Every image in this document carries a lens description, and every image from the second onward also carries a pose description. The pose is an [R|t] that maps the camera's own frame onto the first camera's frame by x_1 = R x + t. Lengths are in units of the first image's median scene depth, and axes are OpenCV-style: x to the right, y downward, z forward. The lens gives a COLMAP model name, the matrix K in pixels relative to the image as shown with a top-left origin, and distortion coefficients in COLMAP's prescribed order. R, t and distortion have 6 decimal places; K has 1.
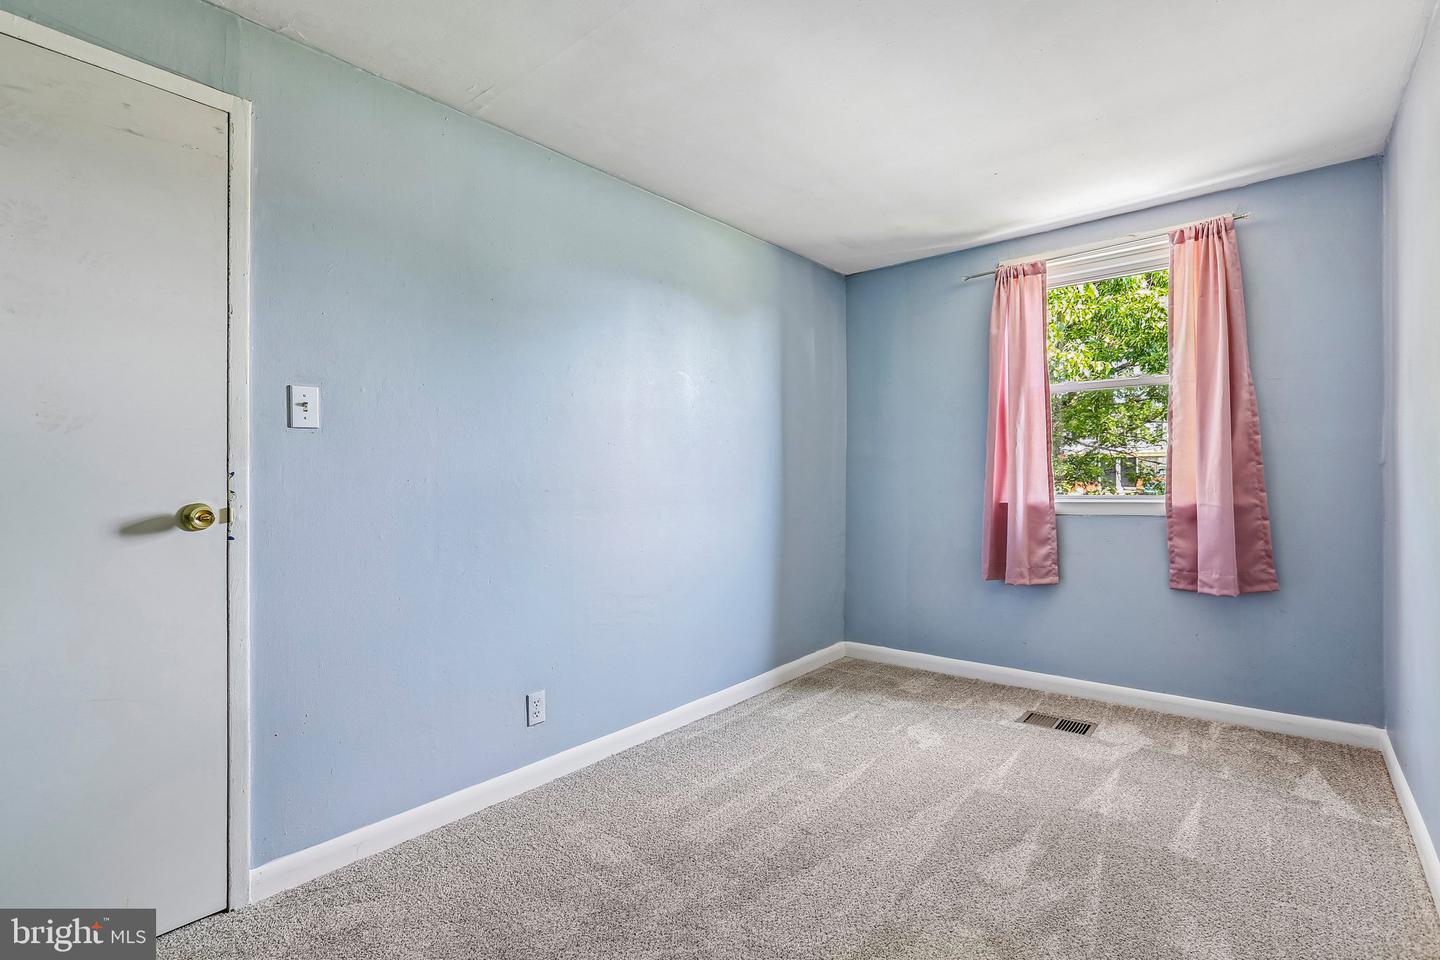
lens RADIAL K [[674.2, 0, 704.3], [0, 674.2, 481.8], [0, 0, 1]] dist [-0.044011, 0.019999]
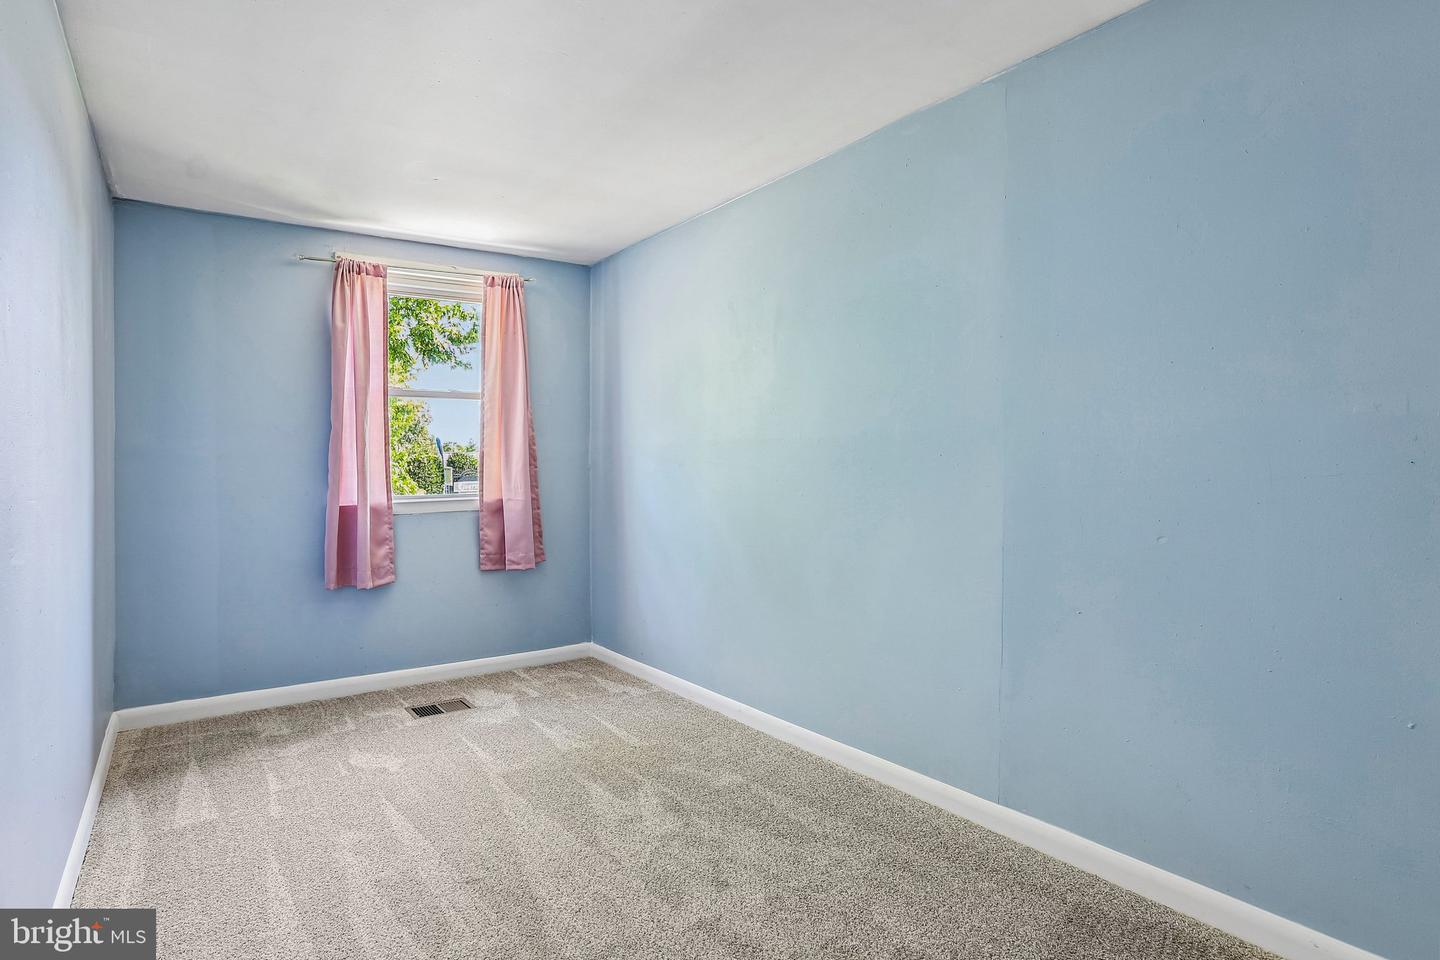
lens RADIAL K [[652.2, 0, 720.0], [0, 652.2, 480.0], [0, 0, 1]] dist [-0.017076, 0.000289]
pose [[0.313346, -0.005541, 0.949623, -0.287001], [0.012625, 0.999919, 0.001669, 0.000212], [-0.949555, 0.011466, 0.313390, 0.218936]]
